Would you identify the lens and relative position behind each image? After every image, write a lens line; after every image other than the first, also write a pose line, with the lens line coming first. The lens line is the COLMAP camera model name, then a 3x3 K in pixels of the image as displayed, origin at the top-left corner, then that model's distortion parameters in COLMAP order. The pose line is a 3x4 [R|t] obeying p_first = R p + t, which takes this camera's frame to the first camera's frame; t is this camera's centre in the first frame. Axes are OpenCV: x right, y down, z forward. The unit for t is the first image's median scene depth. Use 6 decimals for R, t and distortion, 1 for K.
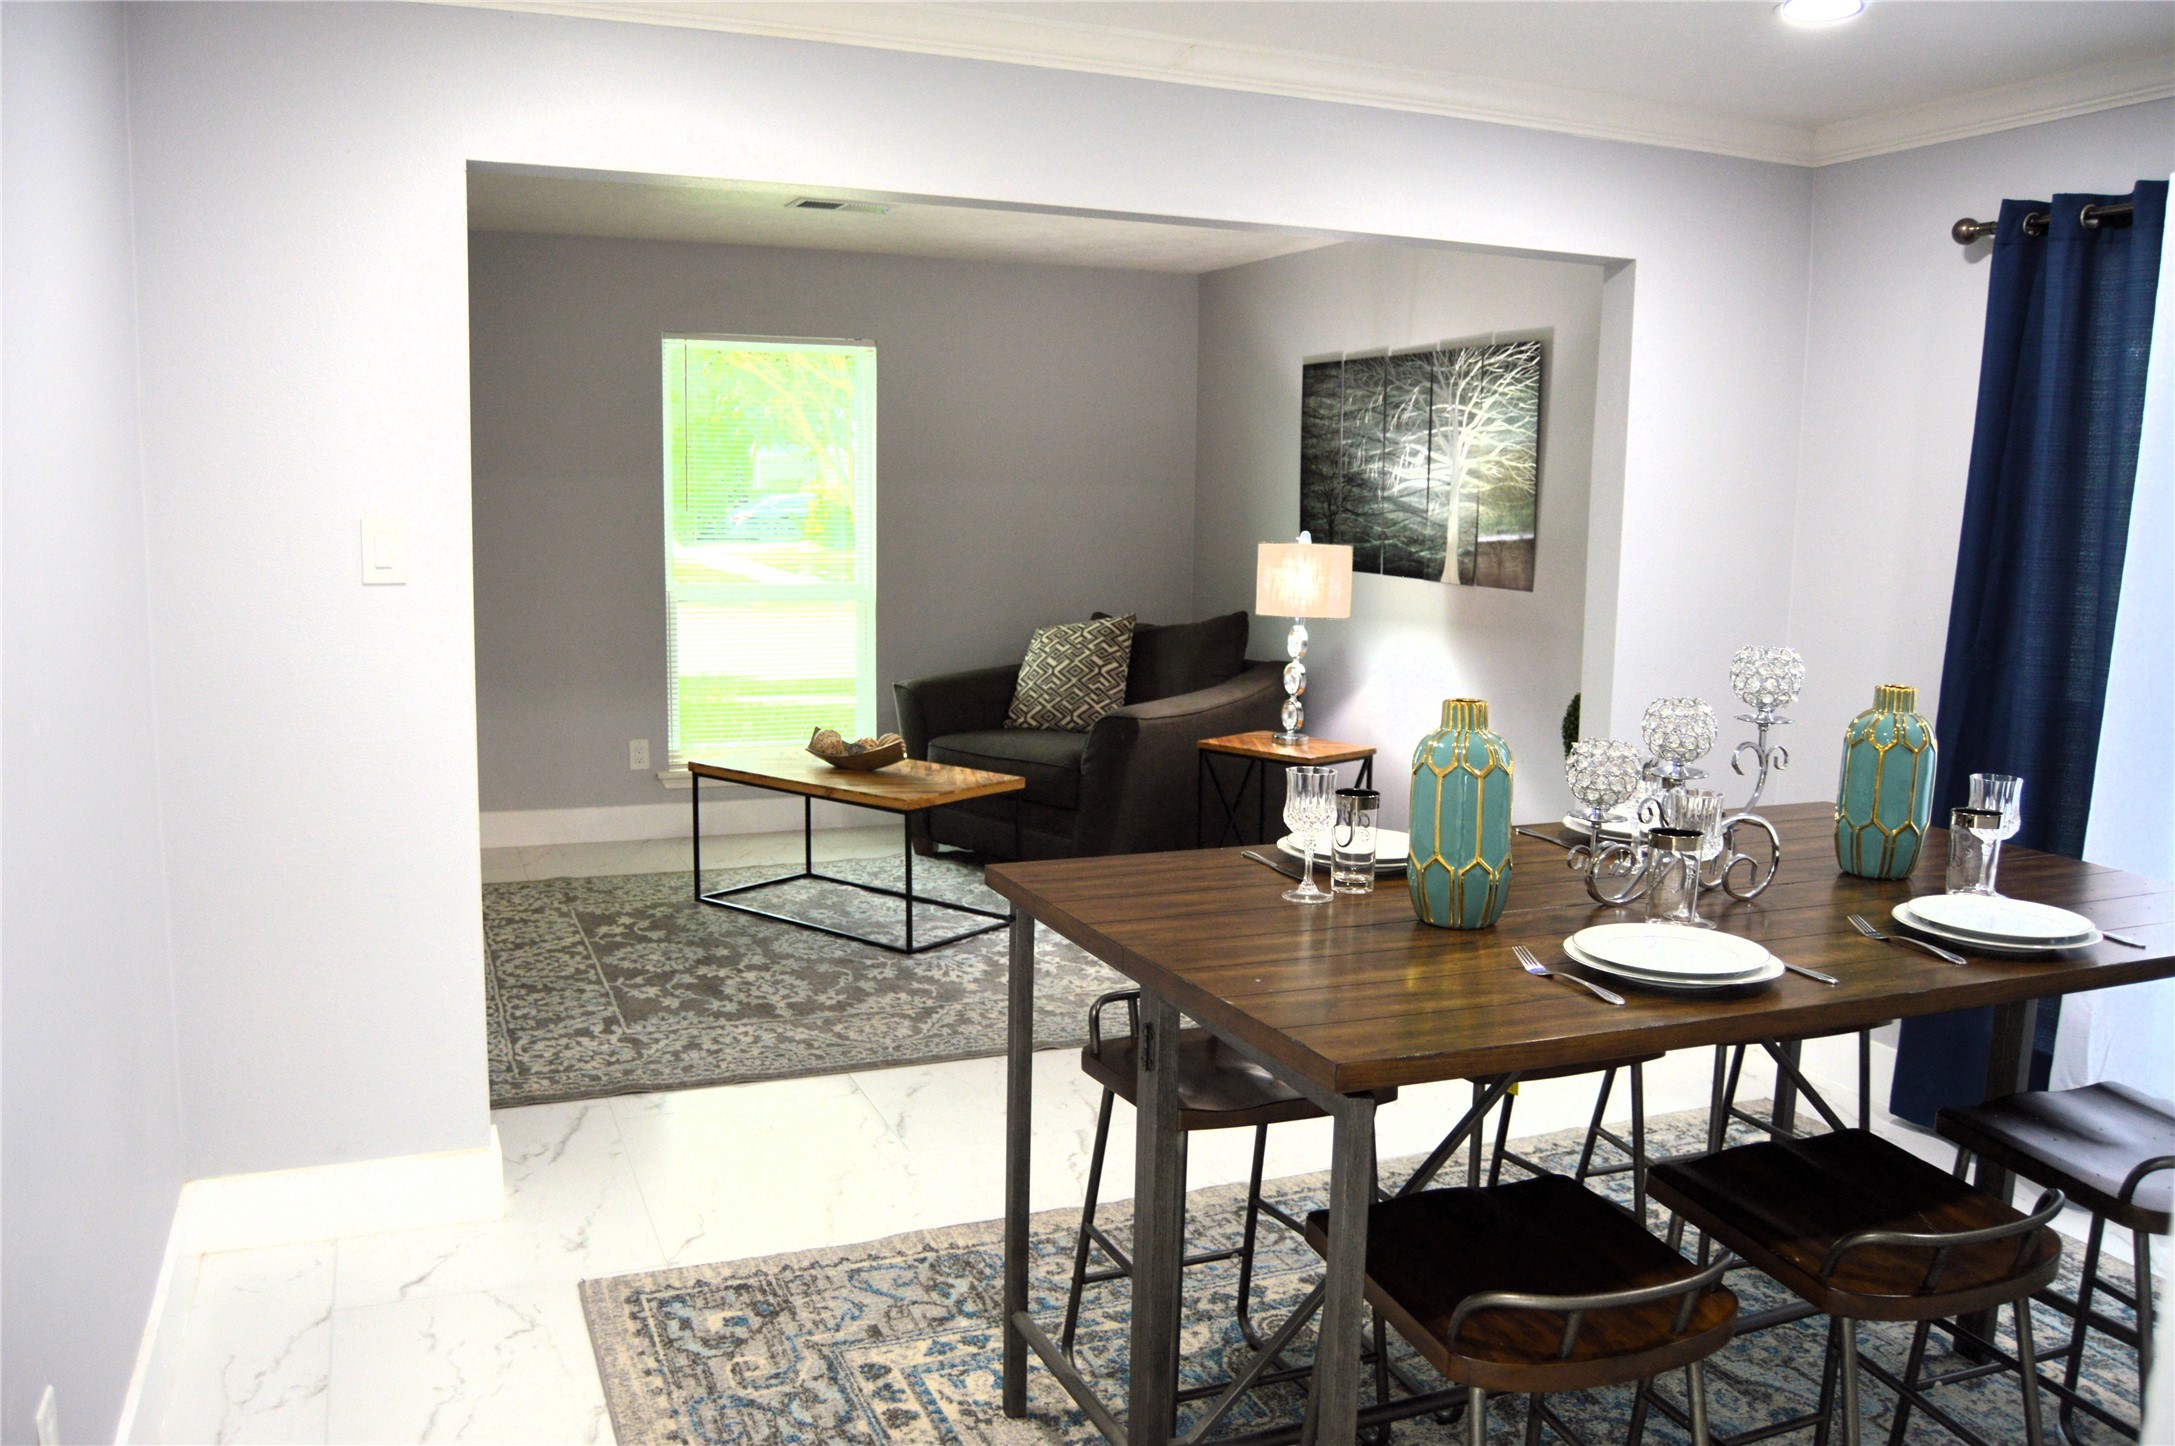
lens RADIAL K [[1744.9, 0, 1096.5], [0, 1744.9, 731.8], [0, 0, 1]] dist [-0.087168, 0.023836]
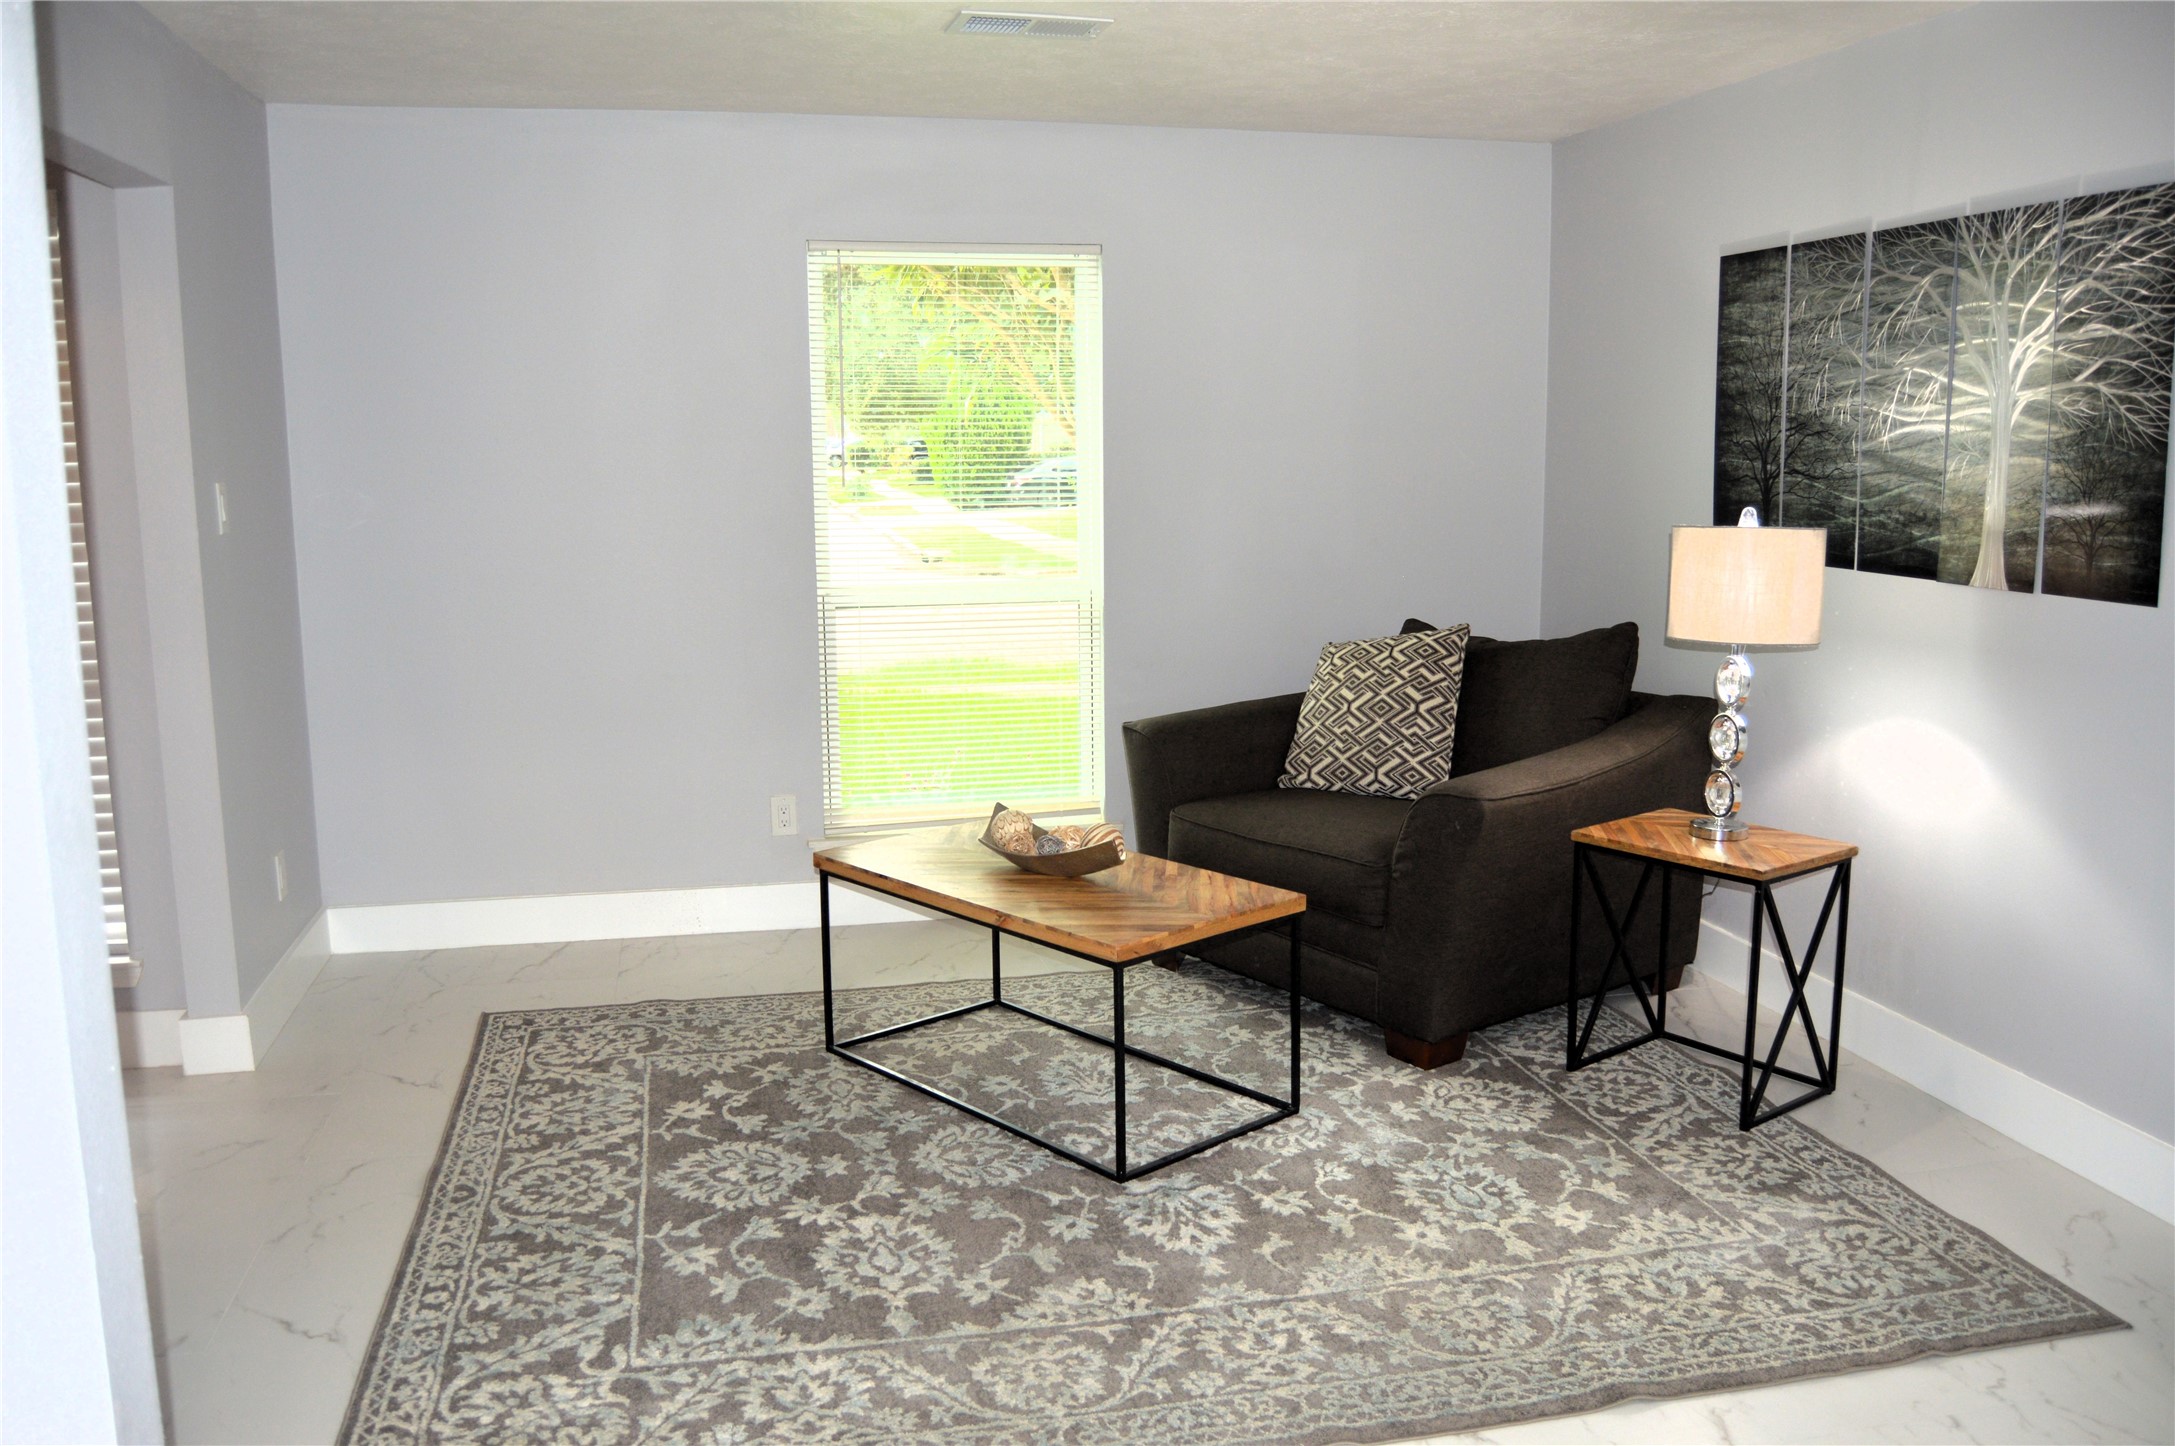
lens RADIAL K [[1744.9, 0, 1083.7], [0, 1744.9, 726.2], [0, 0, 1]] dist [-0.087168, 0.023836]
pose [[0.985213, 0.005424, -0.171245, -0.011954], [-0.002161, 0.999813, 0.019237, -0.048125], [0.171318, -0.018583, 0.985041, 0.348339]]
